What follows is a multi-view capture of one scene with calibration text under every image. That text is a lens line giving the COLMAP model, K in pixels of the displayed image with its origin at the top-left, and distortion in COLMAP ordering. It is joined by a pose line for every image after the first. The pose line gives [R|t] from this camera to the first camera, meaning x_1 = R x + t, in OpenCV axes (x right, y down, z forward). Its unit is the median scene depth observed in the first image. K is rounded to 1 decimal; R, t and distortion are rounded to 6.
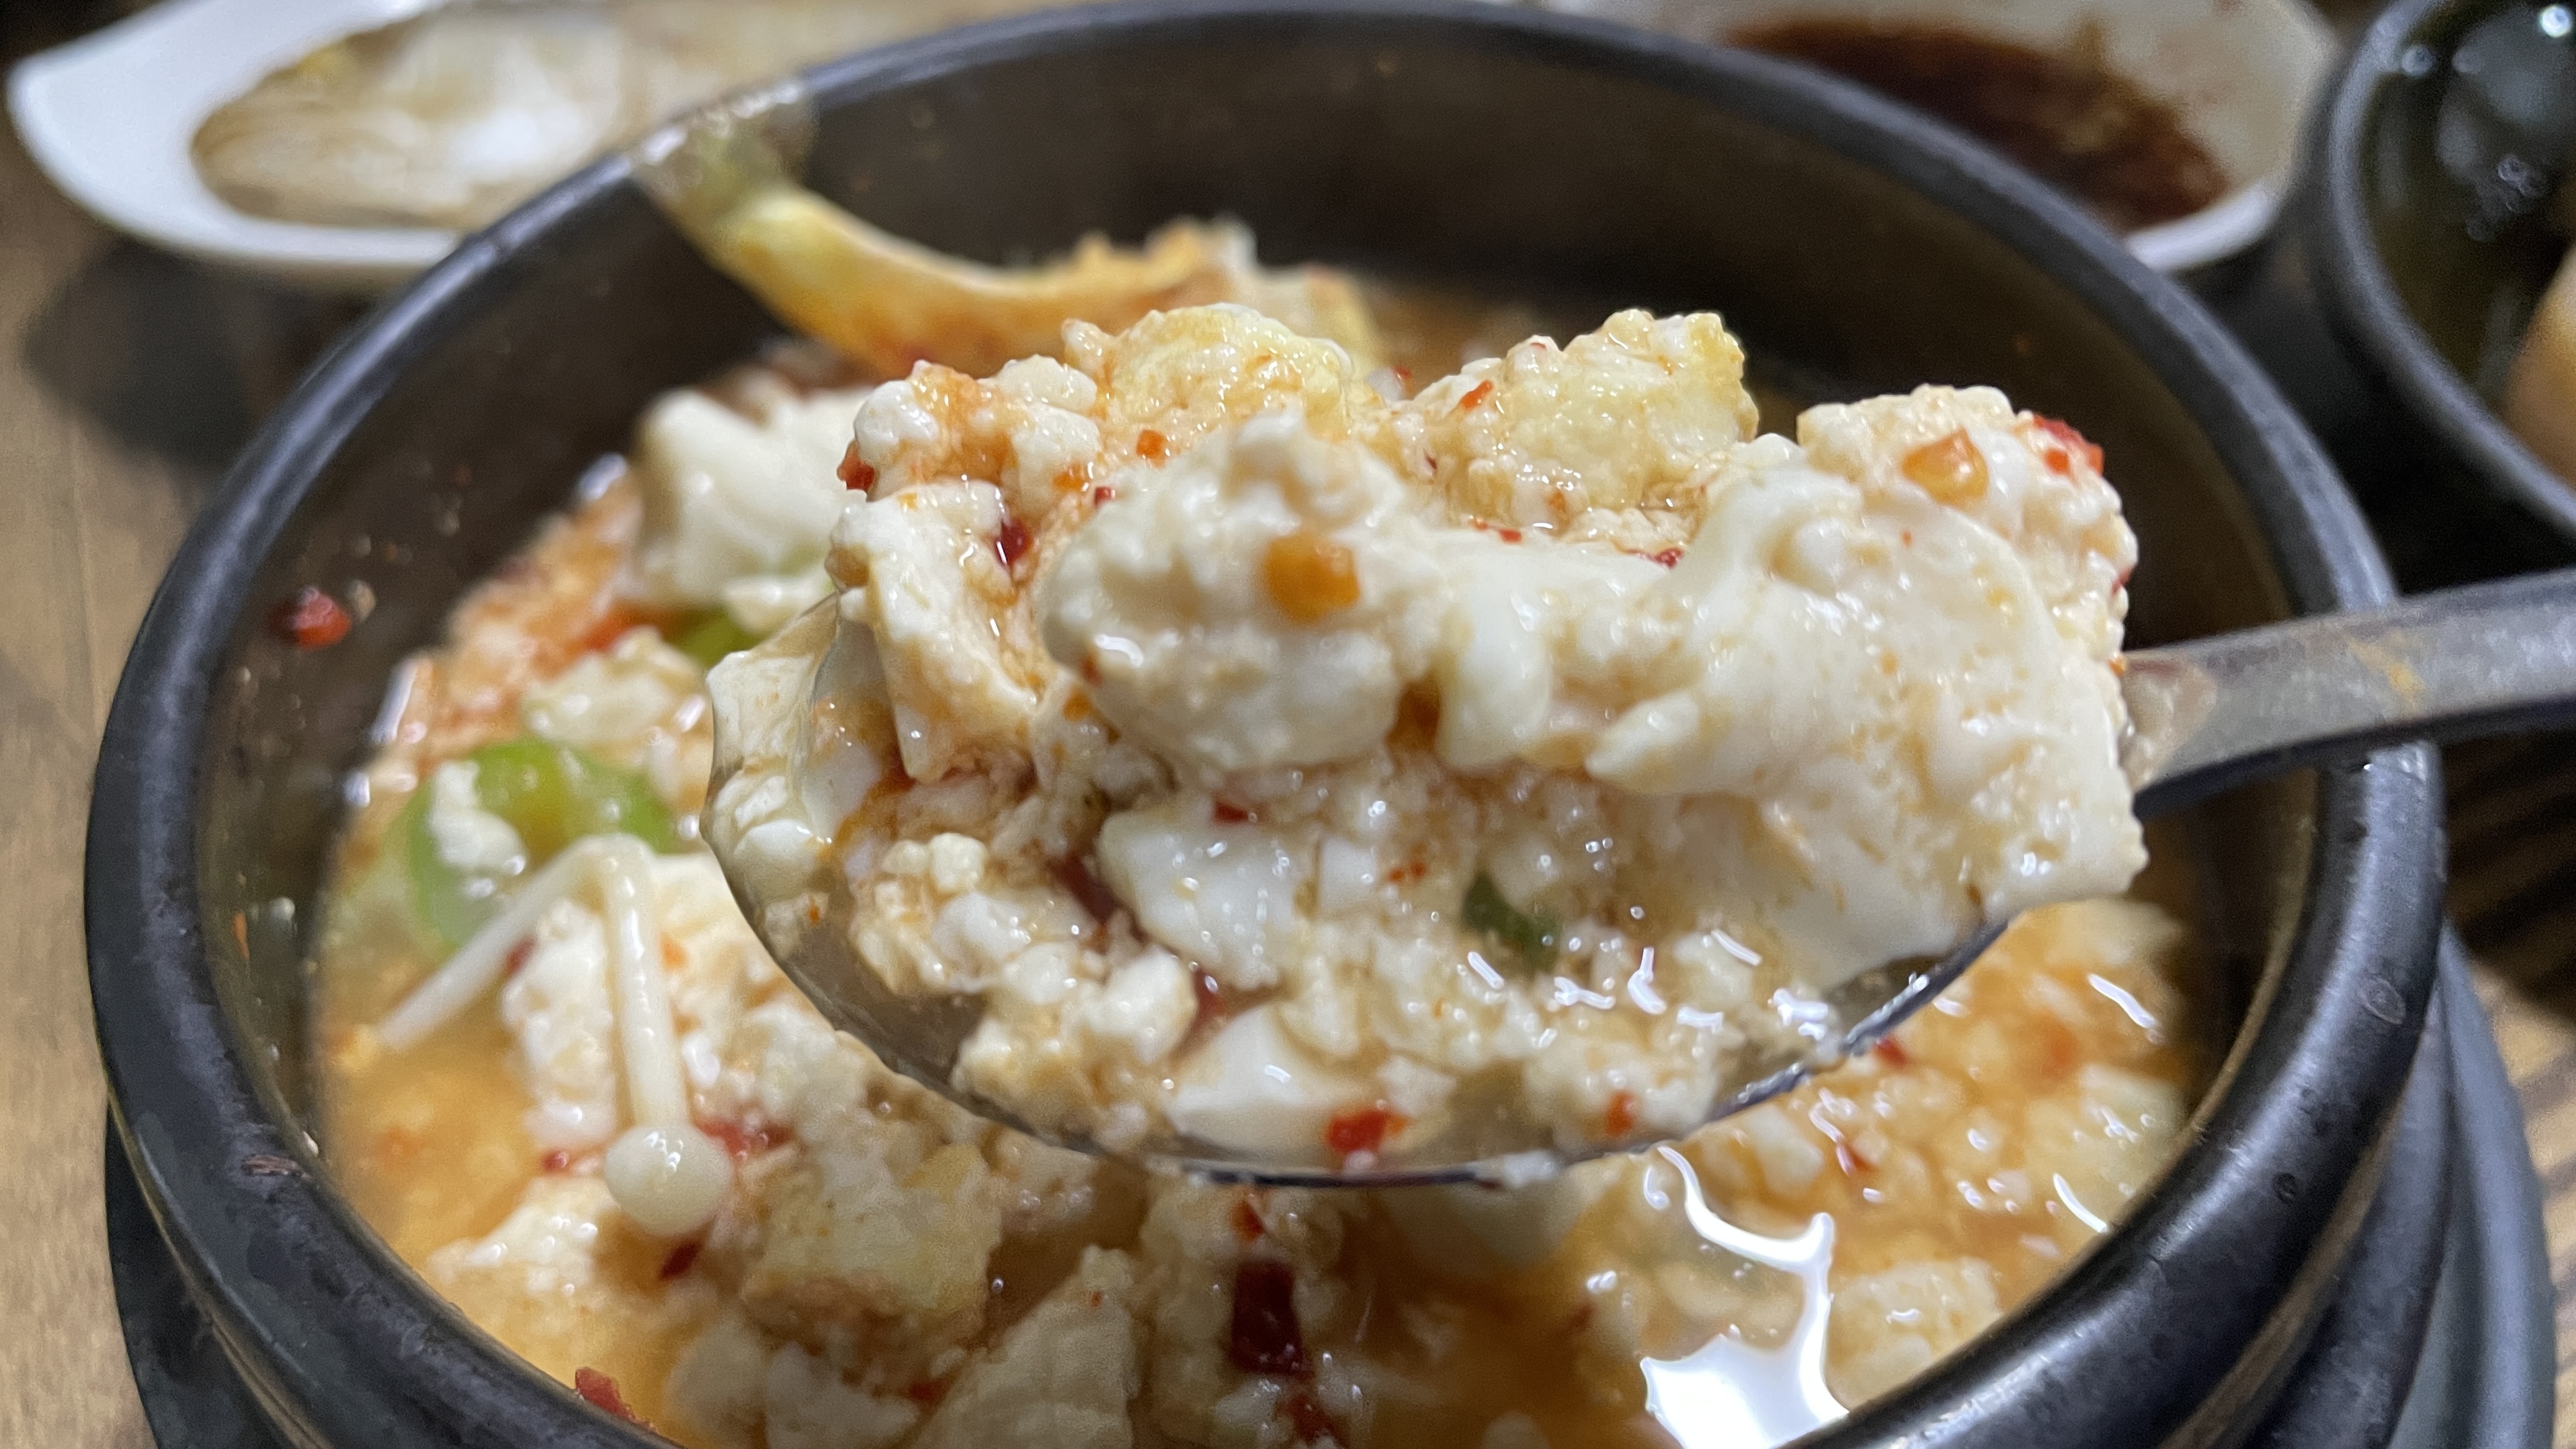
lens RADIAL K [[1958.2, 0, 1288.7], [0, 1958.2, 710.1], [0, 0, 1]] dist [0.067331, -0.087064]
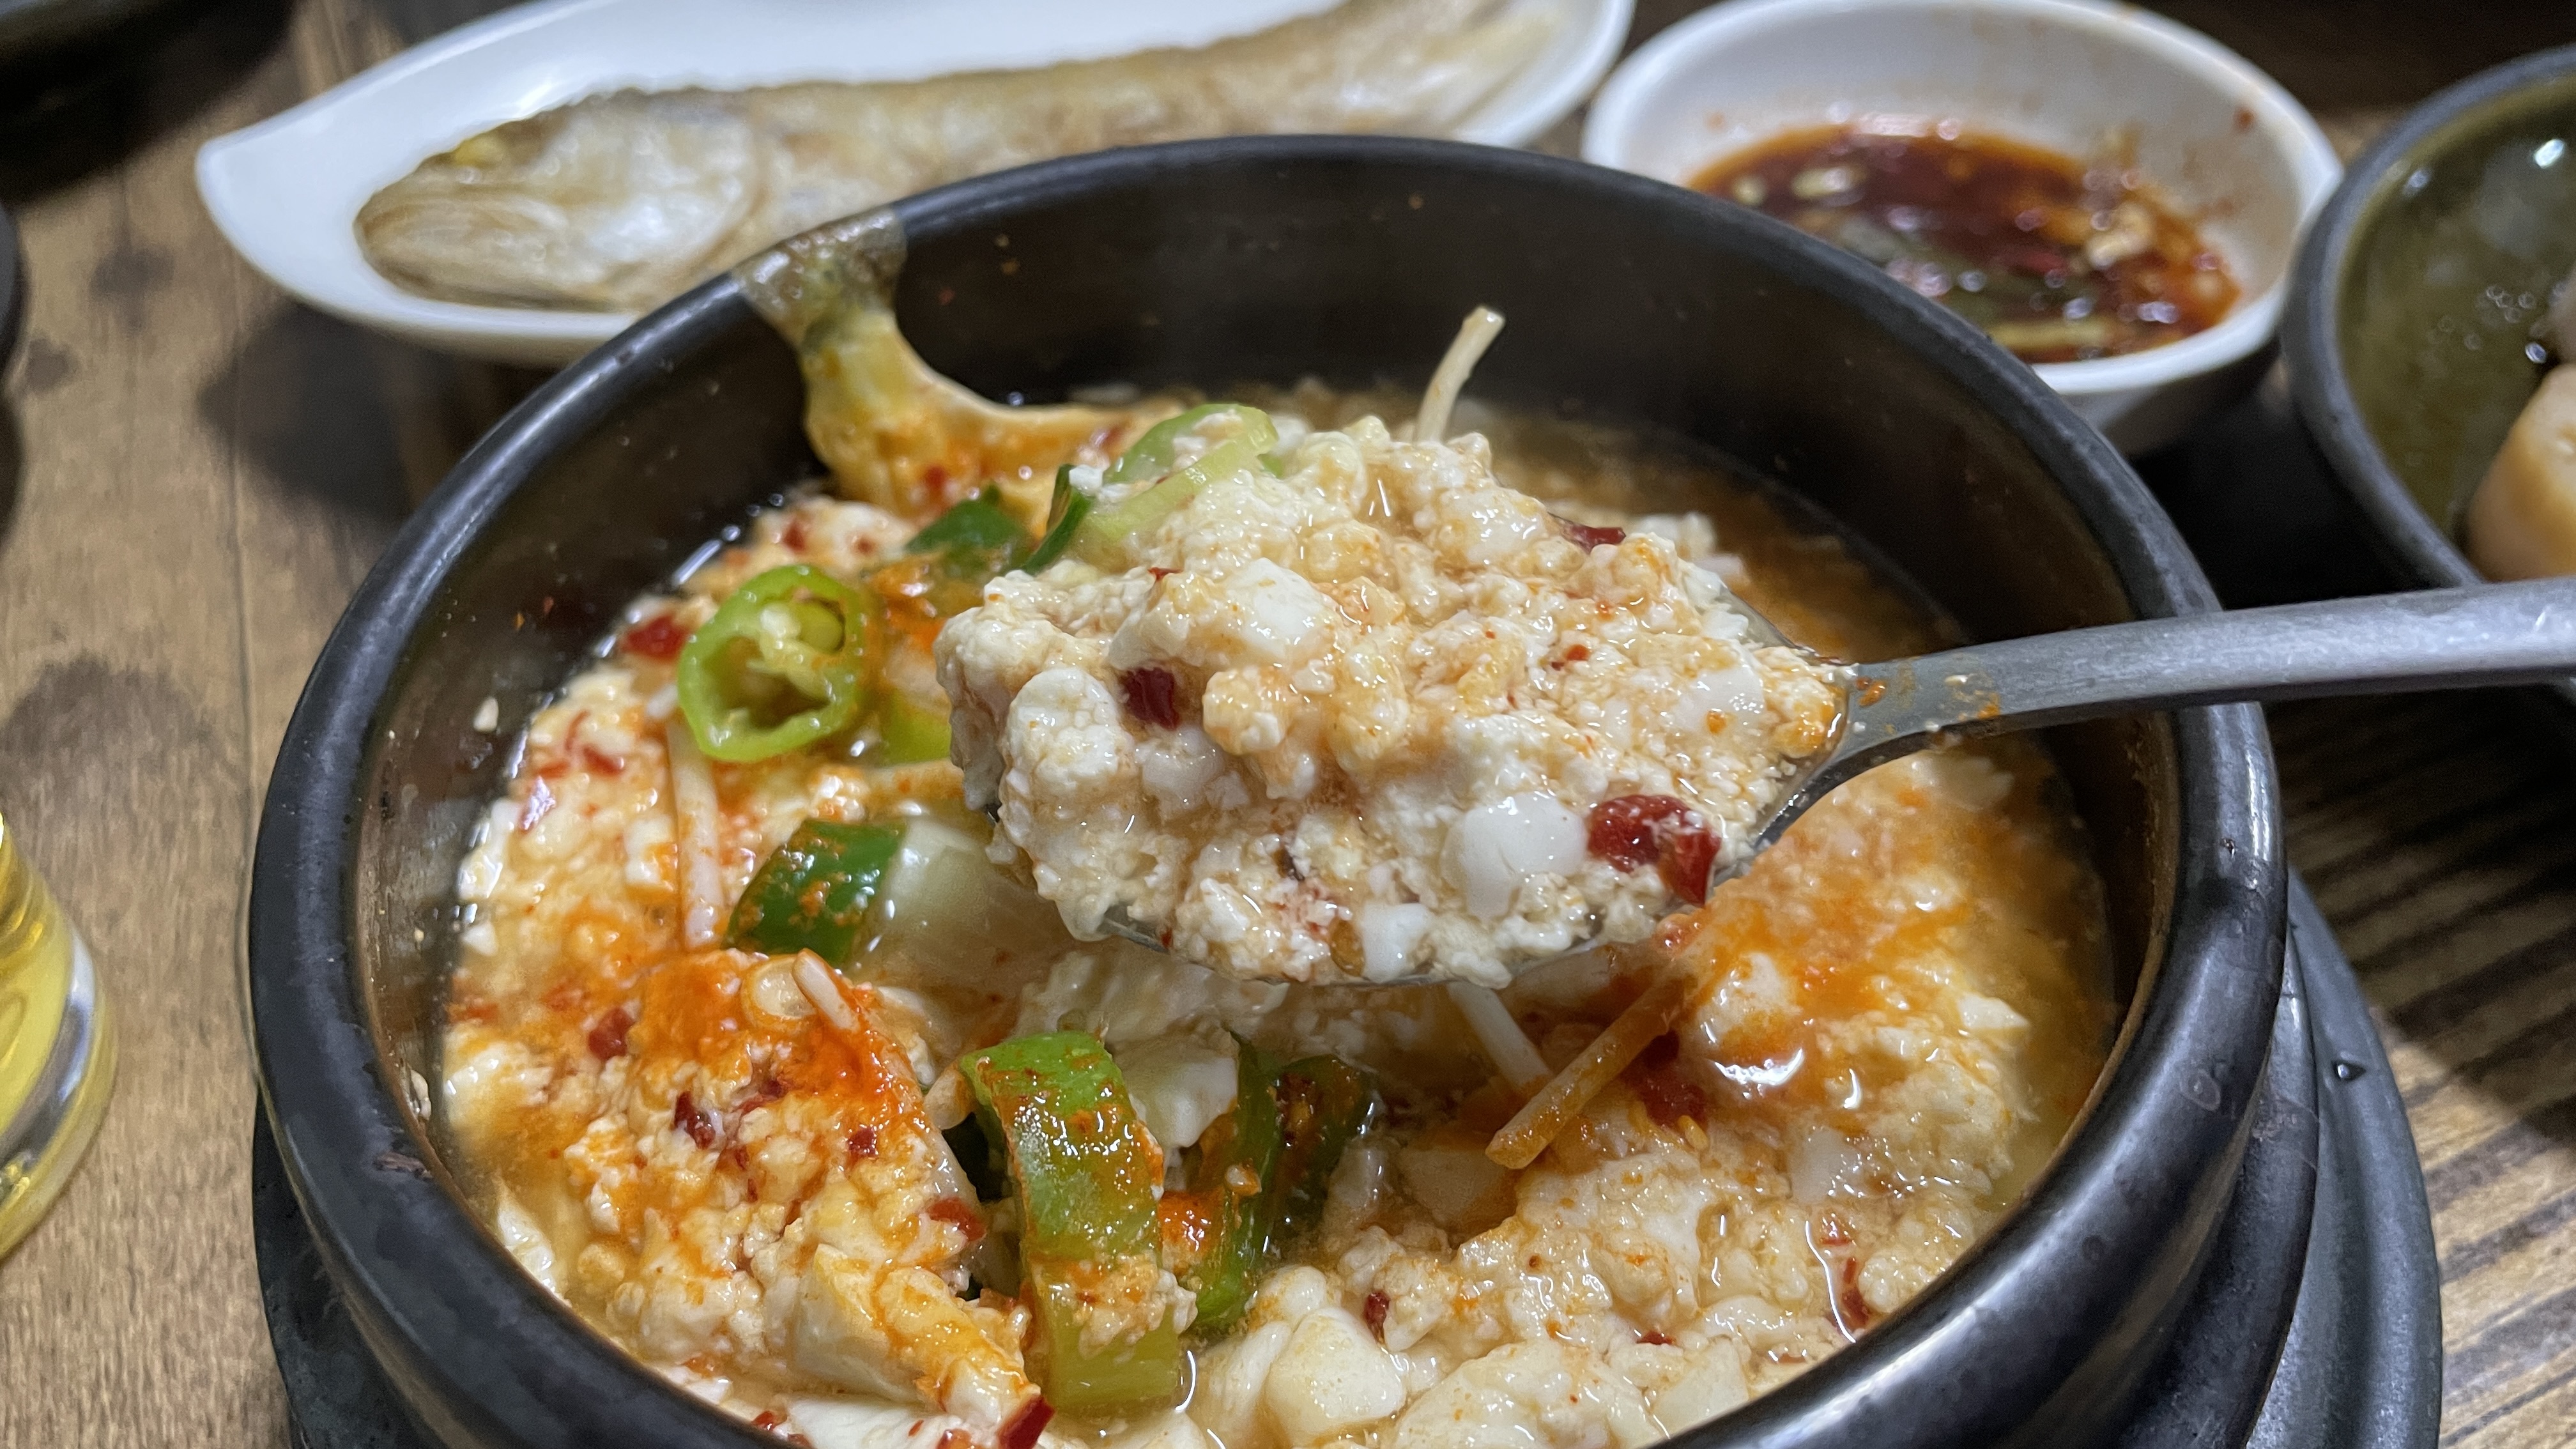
lens RADIAL K [[1958.2, 0, 1333.3], [0, 1958.2, 680.5], [0, 0, 1]] dist [0.067331, -0.087064]
pose [[0.998946, 0.030351, -0.034424, 0.055422], [-0.031100, 0.999286, -0.021453, -0.035634], [0.033748, 0.022501, 0.999177, -0.122482]]
